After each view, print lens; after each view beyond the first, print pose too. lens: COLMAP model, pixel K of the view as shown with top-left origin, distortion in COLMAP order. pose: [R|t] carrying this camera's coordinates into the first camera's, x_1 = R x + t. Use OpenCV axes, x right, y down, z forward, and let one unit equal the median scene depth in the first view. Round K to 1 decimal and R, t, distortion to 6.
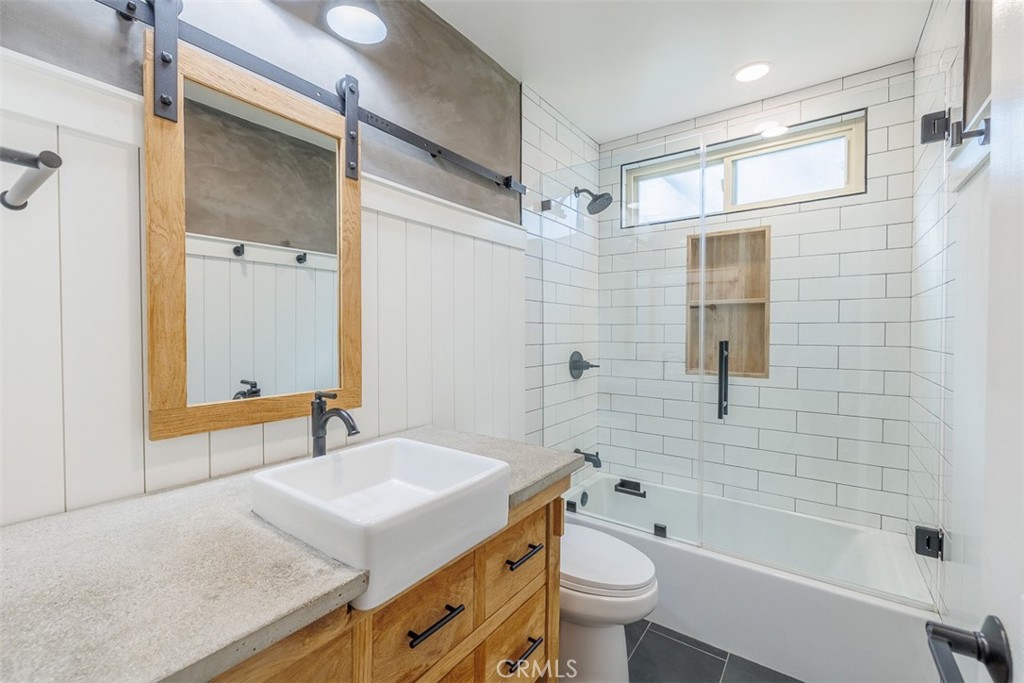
lens RADIAL K [[440.0, 0, 506.9], [0, 440.0, 341.7], [0, 0, 1]] dist [0.002066, 0.000171]
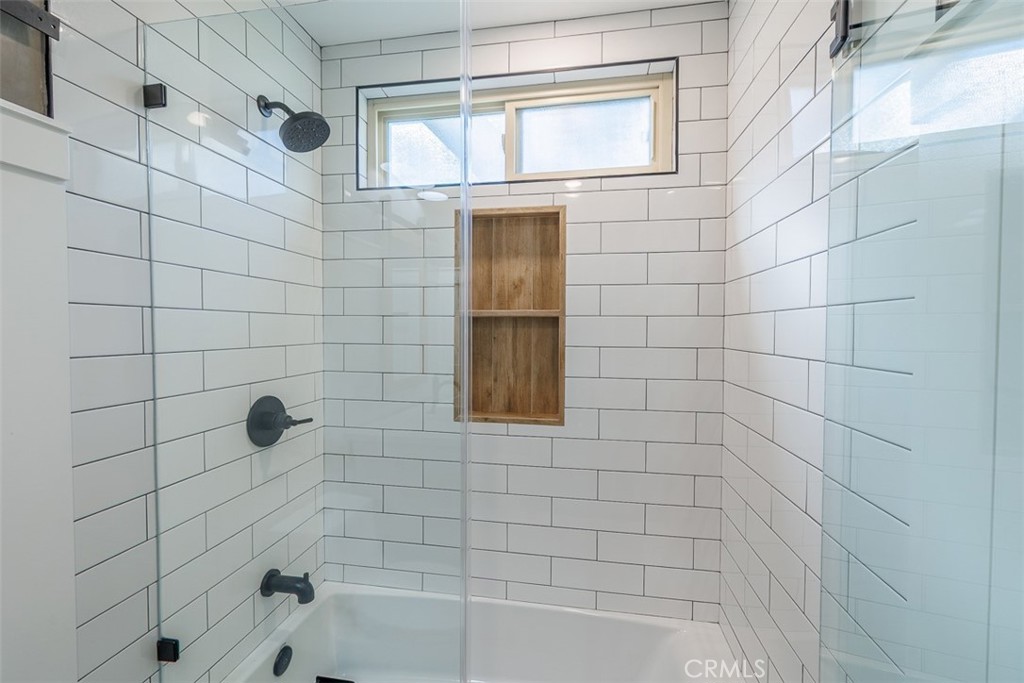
lens RADIAL K [[434.5, 0, 508.8], [0, 434.5, 339.6], [0, 0, 1]] dist [-0.002355, -0.000125]
pose [[0.896815, -0.005542, 0.442371, 0.201734], [0.004033, 0.999982, 0.004352, -0.053055], [-0.442387, -0.002119, 0.896822, 0.400749]]
